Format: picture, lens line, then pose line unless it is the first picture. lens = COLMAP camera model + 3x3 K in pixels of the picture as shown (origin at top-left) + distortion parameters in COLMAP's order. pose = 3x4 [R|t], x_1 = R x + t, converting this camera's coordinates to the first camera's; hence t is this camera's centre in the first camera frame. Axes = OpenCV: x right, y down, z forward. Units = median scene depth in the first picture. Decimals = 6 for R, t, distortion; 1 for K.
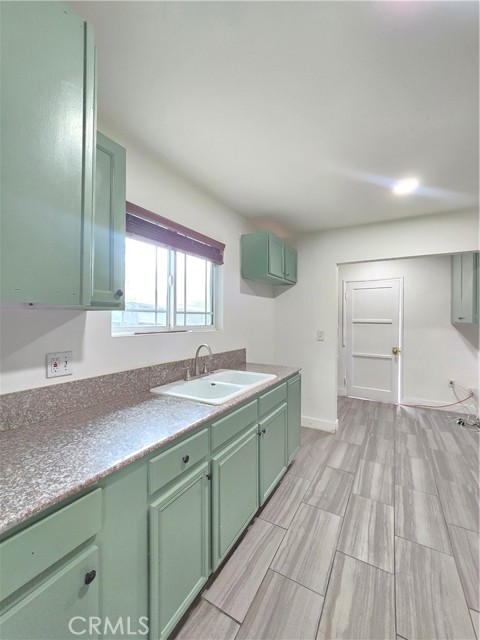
lens RADIAL K [[261.7, 0, 240.8], [0, 261.7, 320.1], [0, 0, 1]] dist [-0.004667, 0.002058]
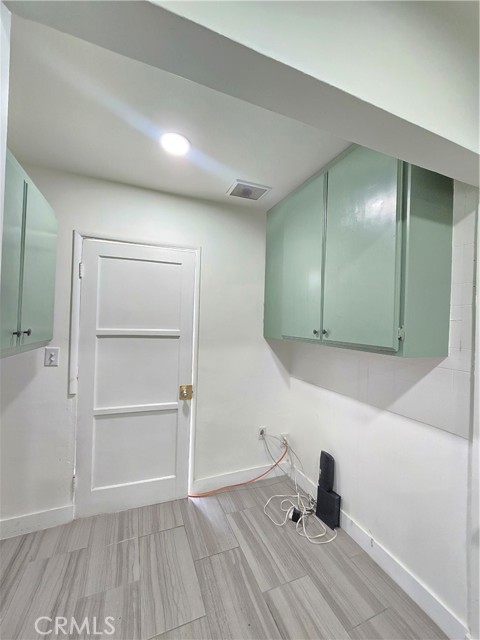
lens RADIAL K [[261.7, 0, 240.5], [0, 261.7, 318.5], [0, 0, 1]] dist [-0.004667, 0.002058]
pose [[0.614469, 0.018713, 0.788719, 0.524160], [-0.021049, 0.999752, -0.007321, -0.042299], [-0.788660, -0.012103, 0.614710, 1.229753]]
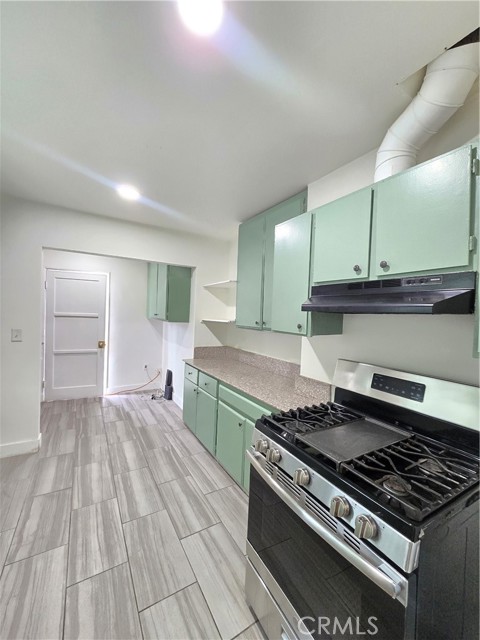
lens RADIAL K [[261.7, 0, 240.7], [0, 261.7, 319.8], [0, 0, 1]] dist [-0.004667, 0.002058]
pose [[0.483029, -0.008790, 0.875560, -0.076399], [-0.027085, 0.999321, 0.024975, -0.035945], [-0.875185, -0.035778, 0.482463, 0.071134]]
